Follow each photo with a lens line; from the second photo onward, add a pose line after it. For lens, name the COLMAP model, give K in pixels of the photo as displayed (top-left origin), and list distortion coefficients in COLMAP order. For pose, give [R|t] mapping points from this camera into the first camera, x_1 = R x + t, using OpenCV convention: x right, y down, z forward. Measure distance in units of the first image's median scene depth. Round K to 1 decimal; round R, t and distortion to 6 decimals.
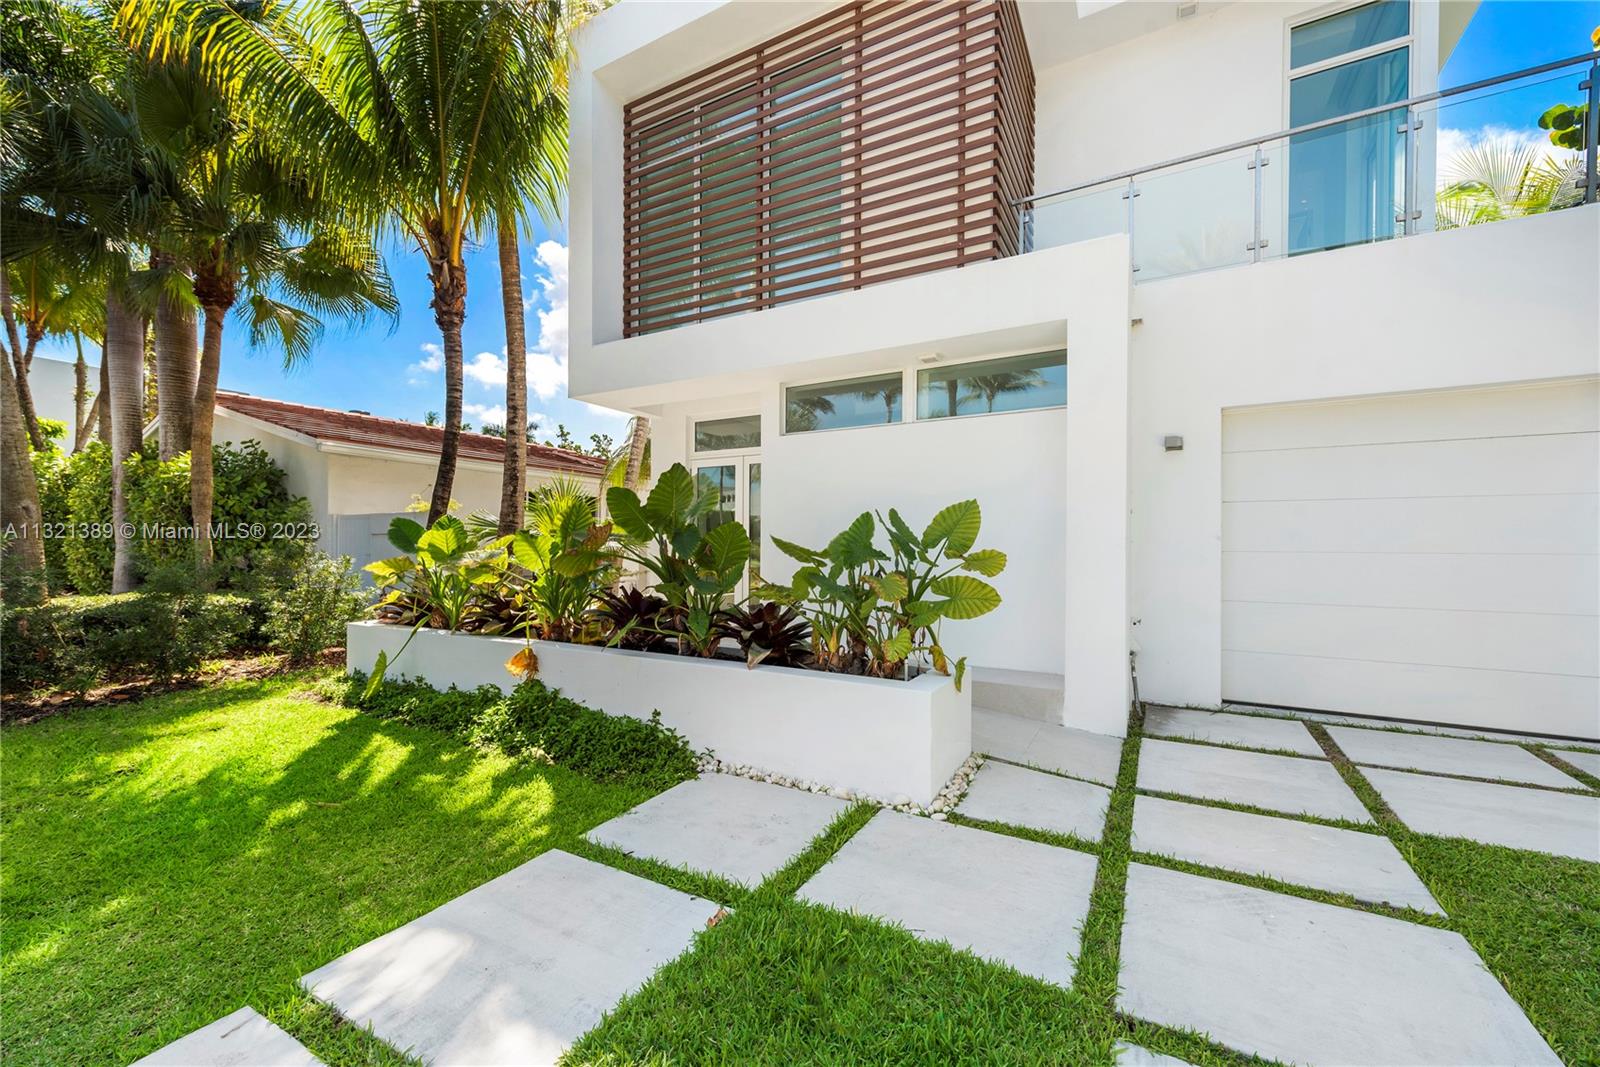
lens RADIAL K [[640.6, 0, 801.4], [0, 640.6, 537.7], [0, 0, 1]] dist [0.002163, 0.000026]
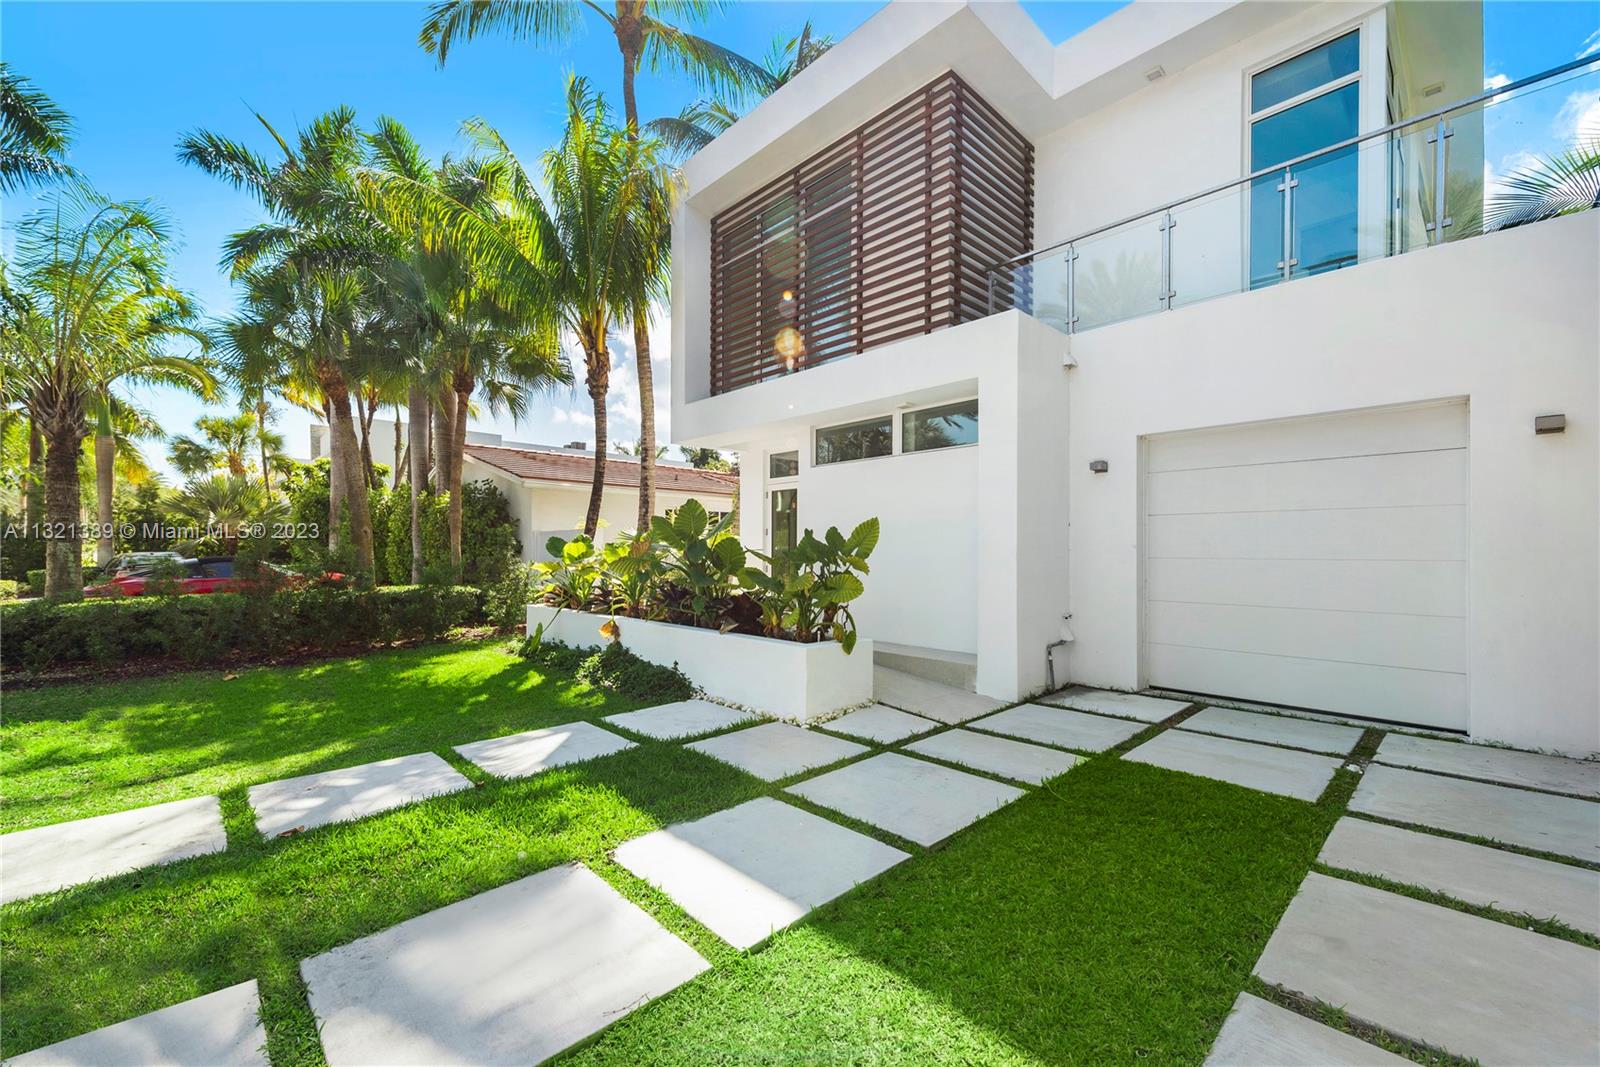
lens RADIAL K [[649.0, 0, 796.3], [0, 649.0, 541.2], [0, 0, 1]] dist [0.000524, 0.000056]
pose [[0.955908, -0.006557, -0.293592, 0.348101], [0.004562, 0.999962, -0.007478, -0.002517], [0.293630, 0.005809, 0.955901, -0.274576]]
